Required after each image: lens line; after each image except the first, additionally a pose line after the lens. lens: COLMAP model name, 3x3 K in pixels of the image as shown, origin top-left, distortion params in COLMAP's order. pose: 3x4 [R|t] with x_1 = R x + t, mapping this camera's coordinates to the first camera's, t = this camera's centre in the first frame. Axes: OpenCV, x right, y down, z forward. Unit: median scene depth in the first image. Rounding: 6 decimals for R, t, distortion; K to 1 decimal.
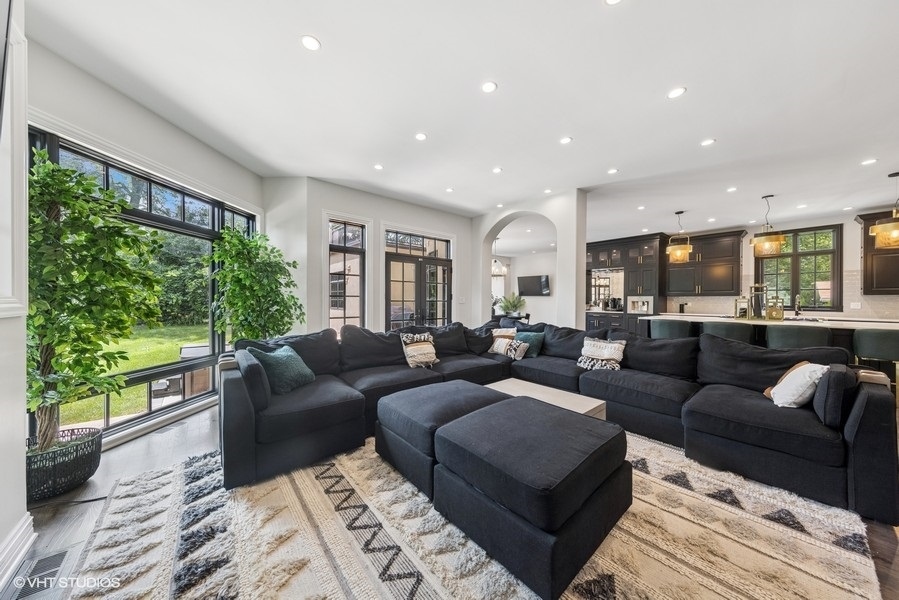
lens RADIAL K [[297.5, 0, 449.4], [0, 297.5, 299.4], [0, 0, 1]] dist [0.006060, -0.000255]
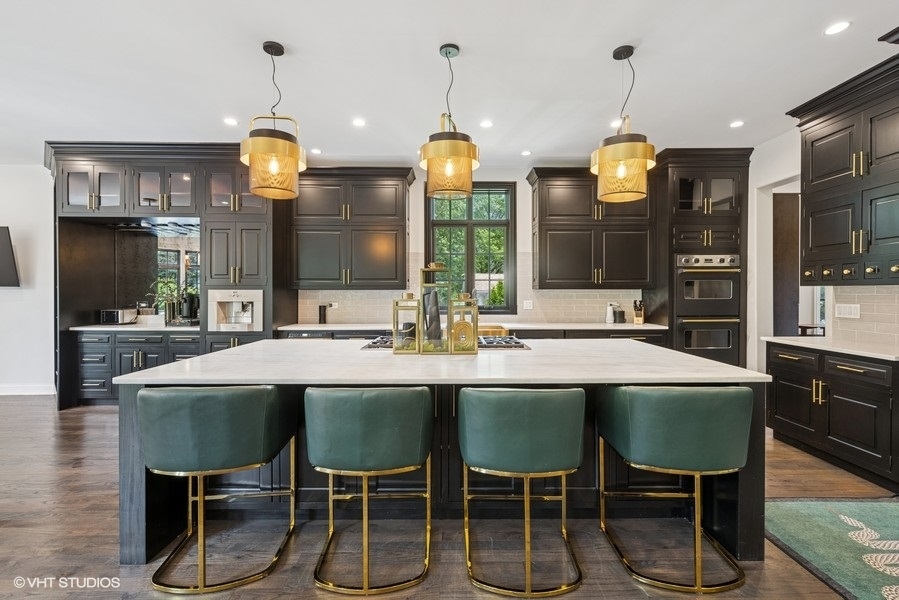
lens RADIAL K [[401.8, 0, 450.5], [0, 401.8, 295.9], [0, 0, 1]] dist [0.007487, -0.000205]
pose [[0.642342, -0.012653, 0.766313, 0.528757], [0.001777, 0.999886, 0.015021, -0.013203], [-0.766416, -0.008287, 0.642291, 0.535364]]
